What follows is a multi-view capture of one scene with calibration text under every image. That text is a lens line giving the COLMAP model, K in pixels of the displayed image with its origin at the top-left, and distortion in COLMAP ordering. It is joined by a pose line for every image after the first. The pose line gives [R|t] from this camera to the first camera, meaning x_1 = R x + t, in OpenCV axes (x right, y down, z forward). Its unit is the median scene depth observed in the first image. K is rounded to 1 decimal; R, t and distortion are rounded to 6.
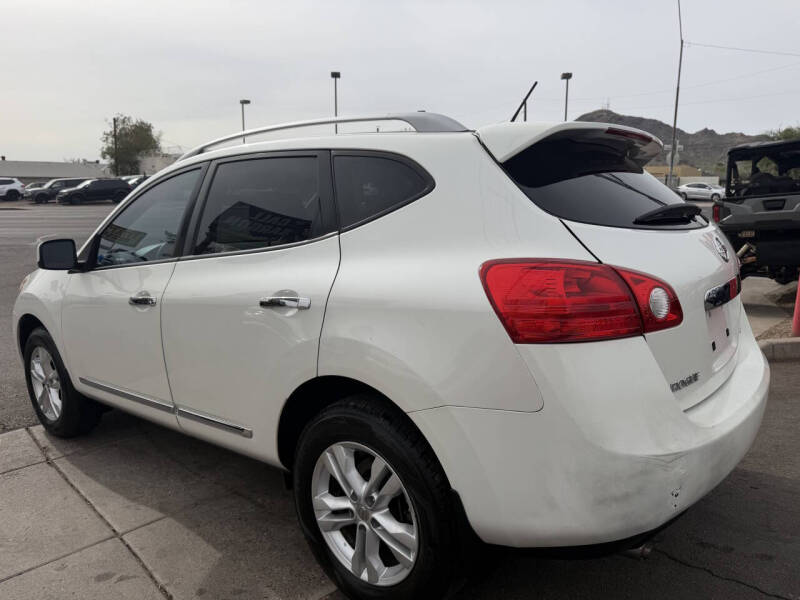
lens RADIAL K [[570.7, 0, 397.8], [0, 570.7, 297.3], [0, 0, 1]] dist [0.010894, -0.012764]
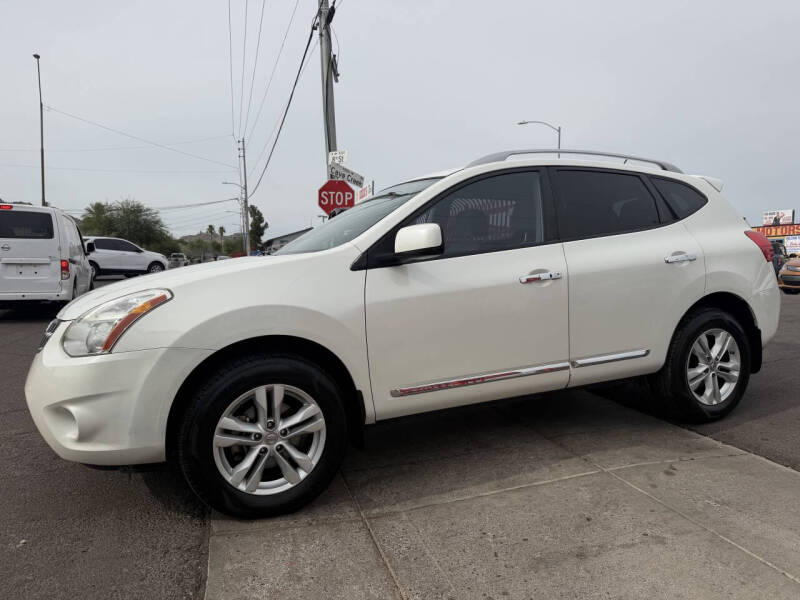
lens RADIAL K [[570.7, 0, 398.3], [0, 570.7, 301.0], [0, 0, 1]] dist [0.010894, -0.012764]
pose [[0.440779, -0.042459, 0.896611, -1.925597], [0.144717, 0.989175, -0.024301, 0.047322], [-0.885873, 0.140466, 0.442152, 0.916006]]
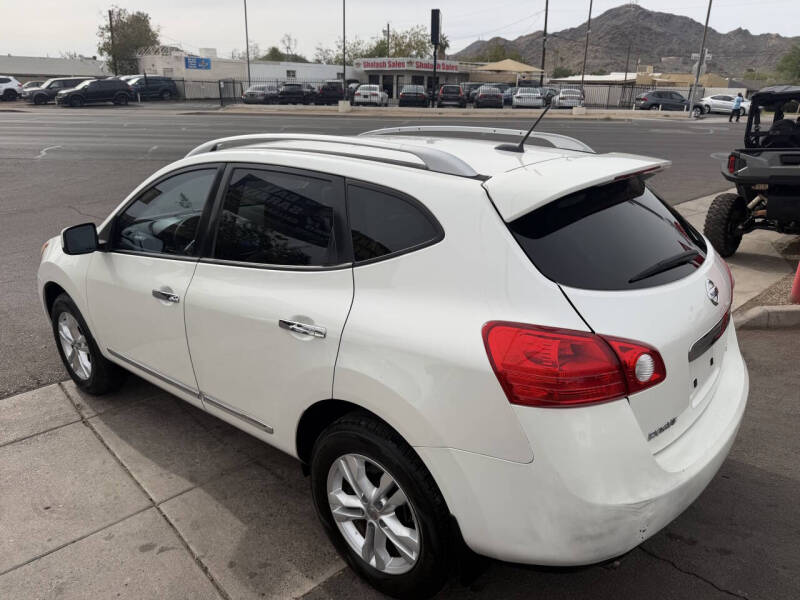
lens RADIAL K [[570.7, 0, 398.0], [0, 570.7, 299.3], [0, 0, 1]] dist [0.010894, -0.012764]
pose [[0.999728, 0.020991, -0.010201, -0.005984], [-0.019039, 0.986320, 0.163740, -0.203489], [0.013499, -0.163501, 0.986451, -0.049294]]
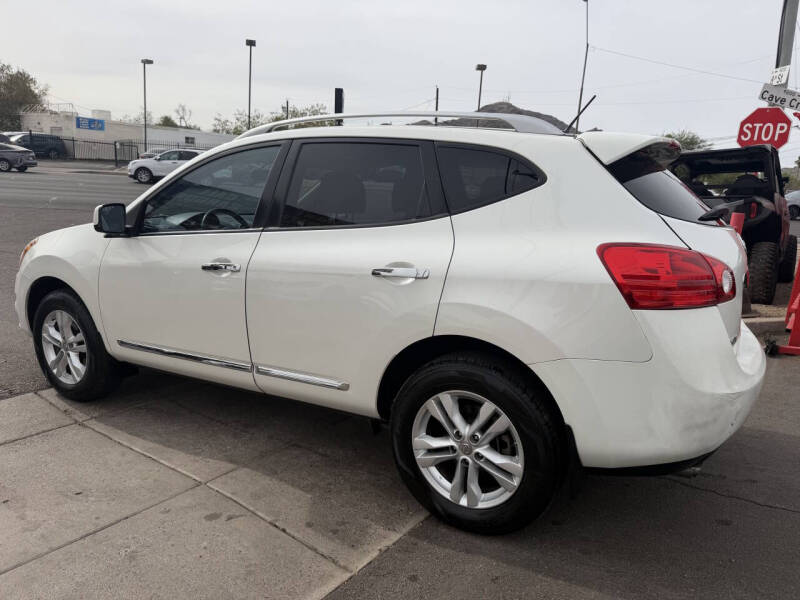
lens RADIAL K [[570.7, 0, 395.5], [0, 570.7, 298.4], [0, 0, 1]] dist [0.010894, -0.012764]
pose [[0.985256, 0.028125, 0.168760, -0.364715], [-0.034092, 0.998888, 0.032560, 0.022371], [-0.167657, -0.037833, 0.985119, -0.125554]]
